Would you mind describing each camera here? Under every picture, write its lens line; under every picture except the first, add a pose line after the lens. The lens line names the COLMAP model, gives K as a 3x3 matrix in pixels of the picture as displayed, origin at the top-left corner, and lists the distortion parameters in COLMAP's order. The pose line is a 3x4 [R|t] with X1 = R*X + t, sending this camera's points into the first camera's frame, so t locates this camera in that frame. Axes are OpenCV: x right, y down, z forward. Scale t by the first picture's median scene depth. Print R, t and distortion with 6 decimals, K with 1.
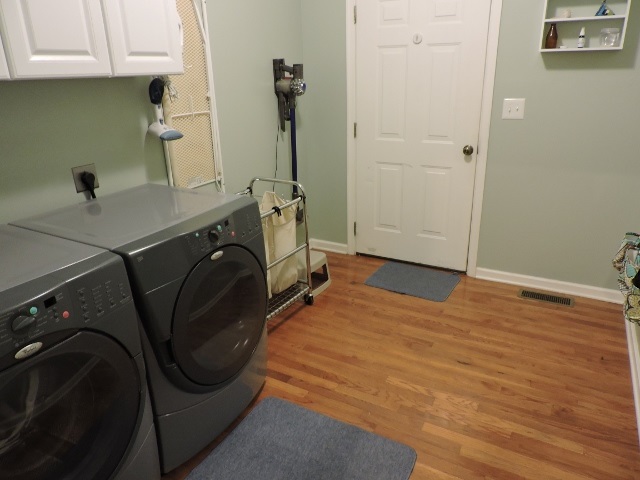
lens RADIAL K [[465.5, 0, 320.0], [0, 465.5, 240.0], [0, 0, 1]] dist [-0.003005, -0.002063]
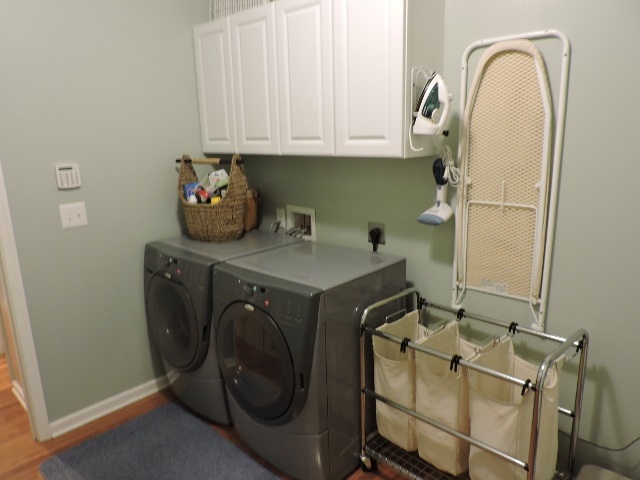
lens RADIAL K [[465.5, 0, 320.0], [0, 465.5, 240.0], [0, 0, 1]] dist [-0.003005, -0.002063]
pose [[-0.253663, 0.251218, -0.934101, 0.687971], [-0.301915, 0.896879, 0.323195, -0.483026], [0.918968, 0.364001, -0.151659, 1.104904]]
